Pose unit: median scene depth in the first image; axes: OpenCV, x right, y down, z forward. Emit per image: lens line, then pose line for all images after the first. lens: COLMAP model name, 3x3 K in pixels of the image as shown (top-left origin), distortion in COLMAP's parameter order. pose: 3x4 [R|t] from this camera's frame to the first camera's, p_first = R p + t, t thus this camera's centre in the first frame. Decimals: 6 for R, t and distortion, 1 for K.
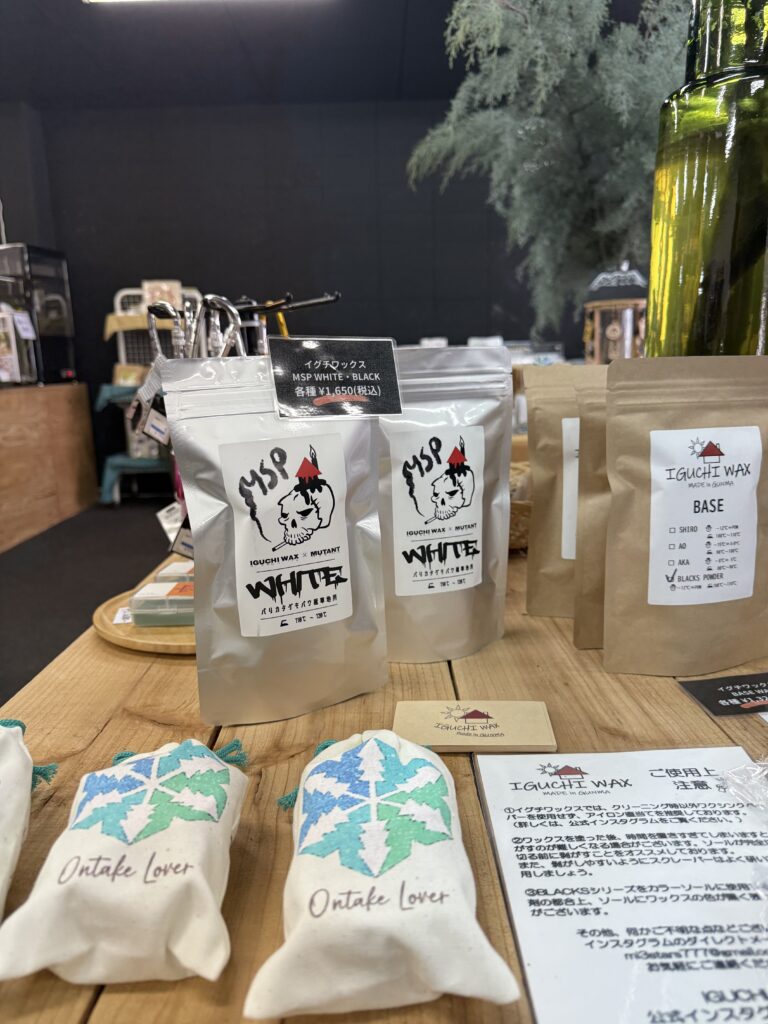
lens RADIAL K [[713.5, 0, 378.4], [0, 713.5, 510.0], [0, 0, 1]] dist [0.006540, -0.005365]
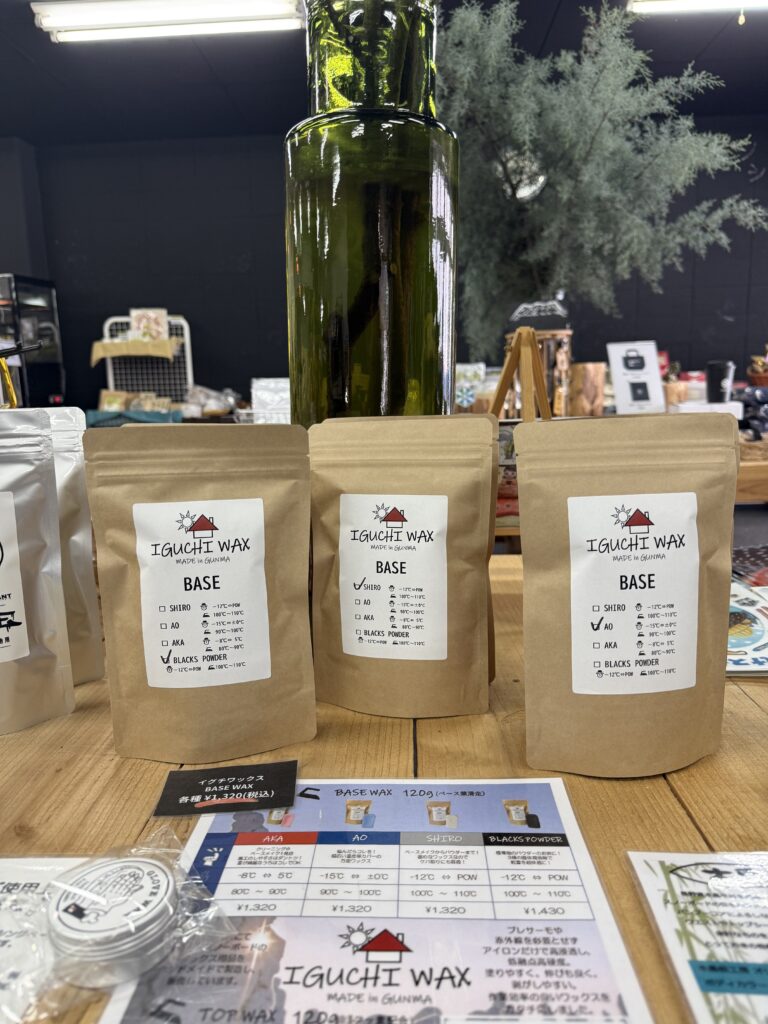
lens RADIAL K [[713.5, 0, 383.6], [0, 713.5, 512.6], [0, 0, 1]] dist [0.006540, -0.005365]
pose [[0.998351, 0.010276, -0.056469, 0.698364], [-0.011612, 0.999659, -0.023384, -0.073848], [0.056210, 0.024001, 0.998130, 0.070806]]
